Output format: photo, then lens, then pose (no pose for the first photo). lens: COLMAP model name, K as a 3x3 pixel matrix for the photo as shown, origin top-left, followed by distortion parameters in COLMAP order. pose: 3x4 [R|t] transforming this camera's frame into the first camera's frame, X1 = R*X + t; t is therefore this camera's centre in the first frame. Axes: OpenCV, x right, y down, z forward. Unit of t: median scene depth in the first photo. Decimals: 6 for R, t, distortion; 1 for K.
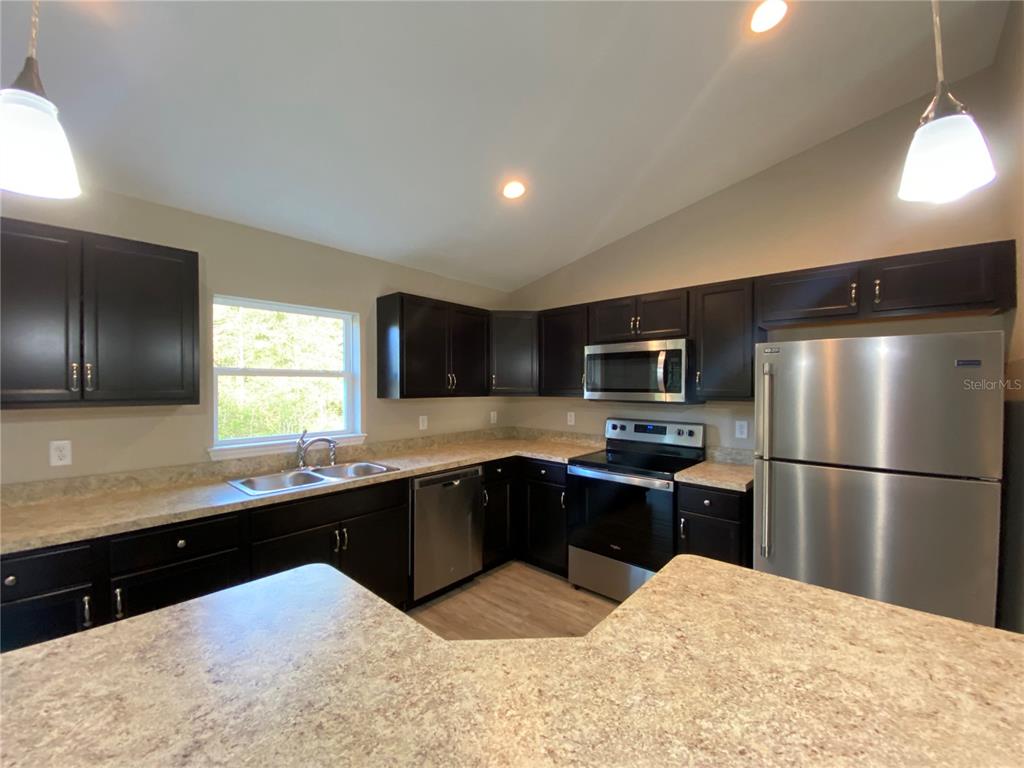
lens RADIAL K [[415.0, 0, 509.4], [0, 415.0, 385.5], [0, 0, 1]] dist [0.011935, -0.011403]
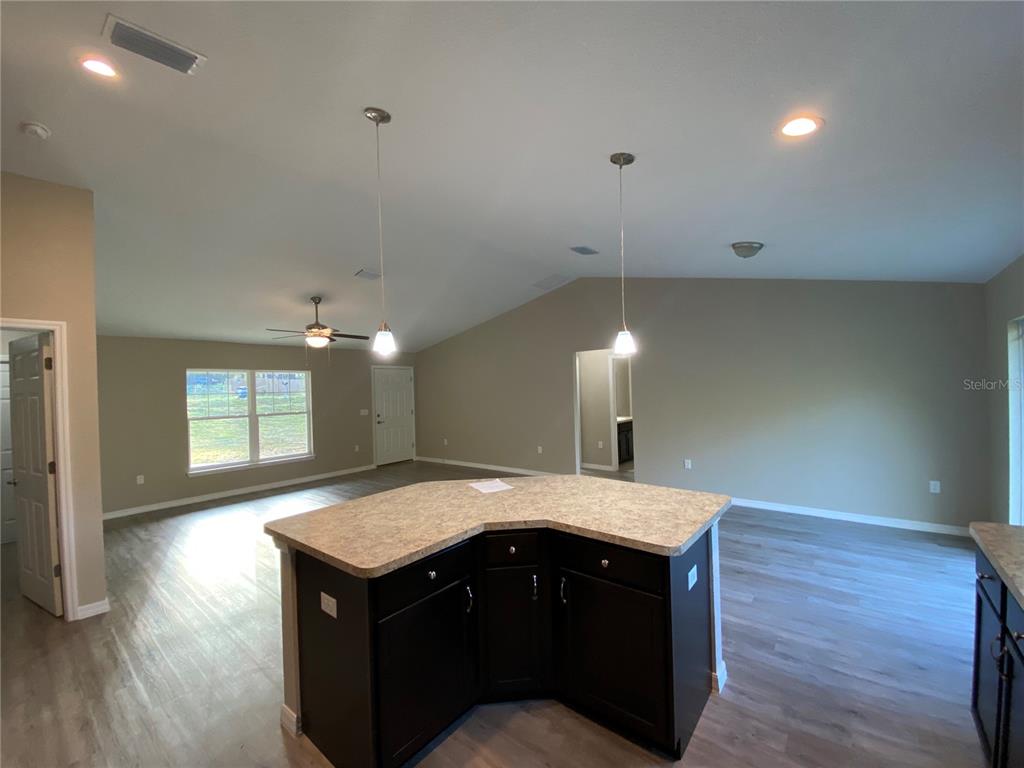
lens RADIAL K [[415.0, 0, 508.2], [0, 415.0, 382.4], [0, 0, 1]] dist [0.011935, -0.011403]
pose [[-0.998714, 0.025933, -0.043572, 0.039843], [0.026391, 0.999602, -0.009961, -0.031991], [0.043296, -0.011098, -0.999001, 0.986959]]
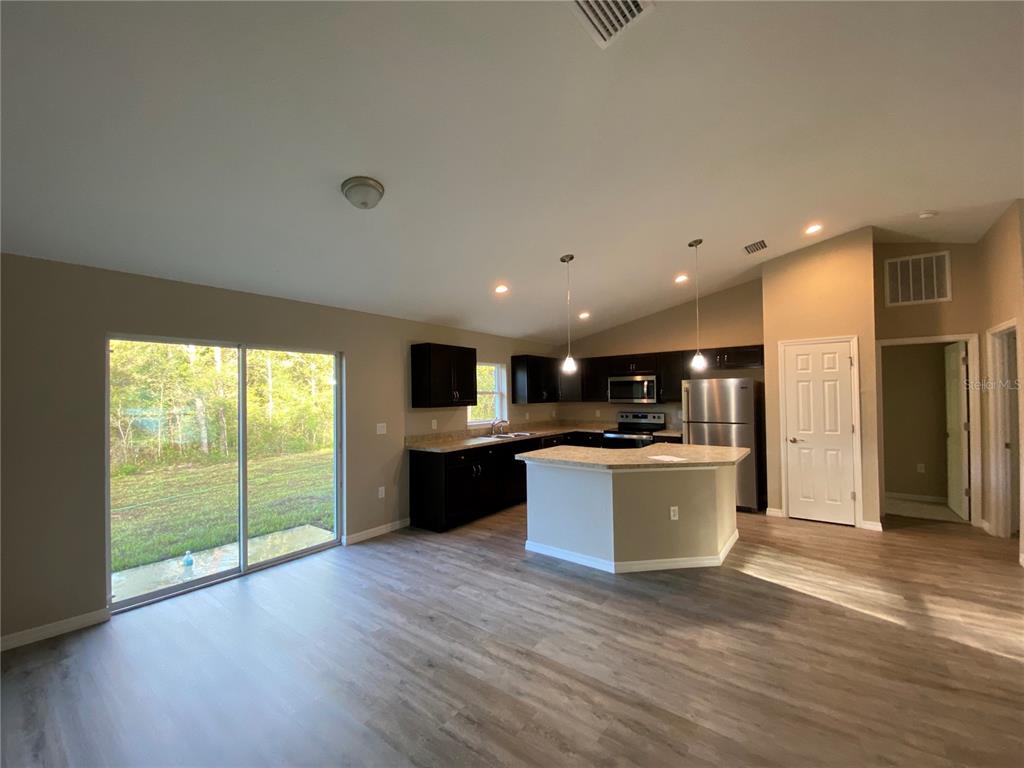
lens RADIAL K [[415.0, 0, 507.3], [0, 415.0, 386.4], [0, 0, 1]] dist [0.011935, -0.011403]
pose [[0.997397, -0.014272, 0.070685, -0.526018], [0.015971, 0.999595, -0.023541, -0.009646], [-0.070321, 0.024608, 0.997221, -1.161138]]
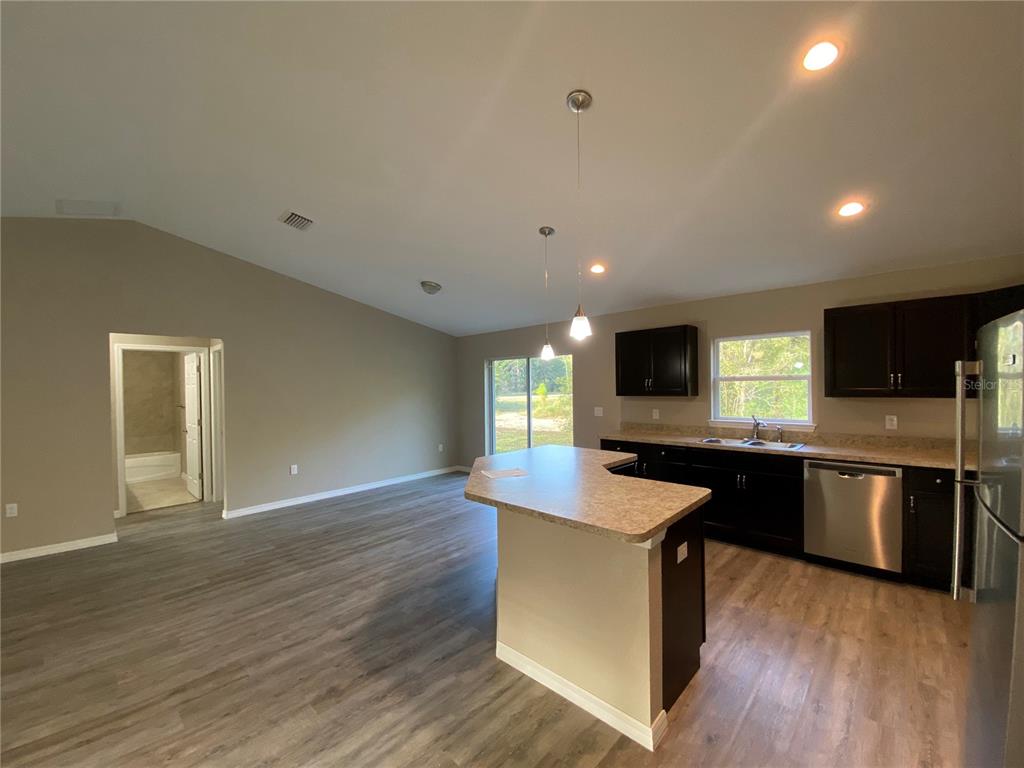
lens RADIAL K [[415.0, 0, 513.5], [0, 415.0, 389.7], [0, 0, 1]] dist [0.011935, -0.011403]
pose [[-0.016506, 0.008408, -0.999828, 0.992654], [0.012141, 0.999893, 0.008208, -0.012806], [0.999790, -0.012004, -0.016607, 0.105748]]
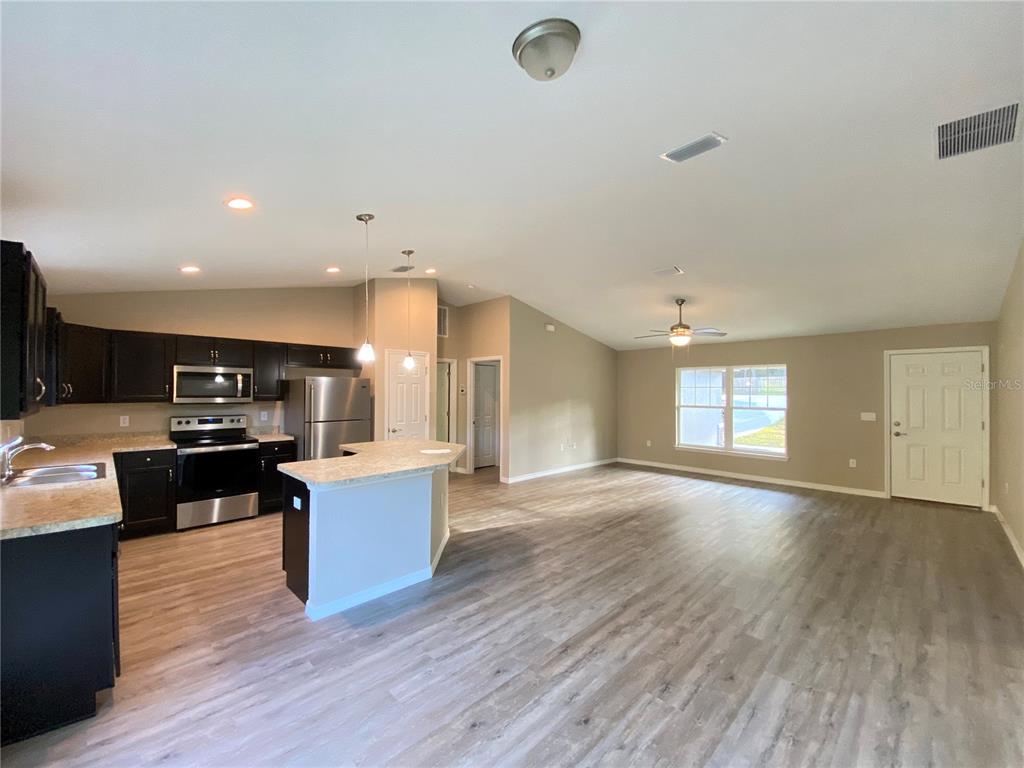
lens RADIAL K [[415.0, 0, 511.1], [0, 415.0, 382.1], [0, 0, 1]] dist [0.011935, -0.011403]
pose [[0.058634, 0.020969, 0.998059, -1.293580], [0.000172, 0.999779, -0.021015, -0.010374], [-0.998280, 0.001404, 0.058618, -0.255663]]
